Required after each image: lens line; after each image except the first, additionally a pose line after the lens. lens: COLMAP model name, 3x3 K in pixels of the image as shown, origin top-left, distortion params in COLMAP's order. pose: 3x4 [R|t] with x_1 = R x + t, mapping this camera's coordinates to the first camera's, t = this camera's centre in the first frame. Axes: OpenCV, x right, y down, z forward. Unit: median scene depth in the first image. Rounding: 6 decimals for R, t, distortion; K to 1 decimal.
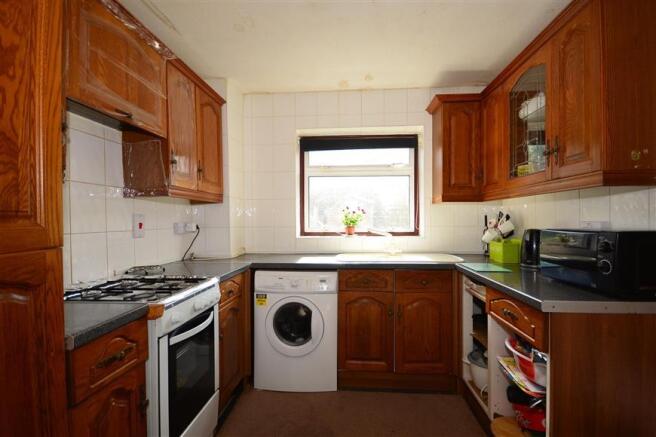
lens RADIAL K [[296.6, 0, 326.7], [0, 296.6, 221.3], [0, 0, 1]] dist [0.031040, 0.000136]
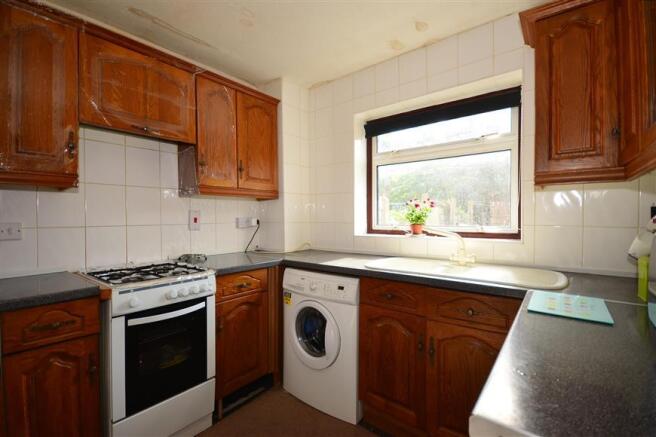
lens RADIAL K [[296.6, 0, 327.1], [0, 296.6, 217.6], [0, 0, 1]] dist [0.031040, 0.000136]
pose [[0.828651, 0.003032, -0.559758, 0.413015], [-0.003702, 0.999993, -0.000063, 0.002316], [0.559754, 0.002125, 0.828656, 0.270227]]
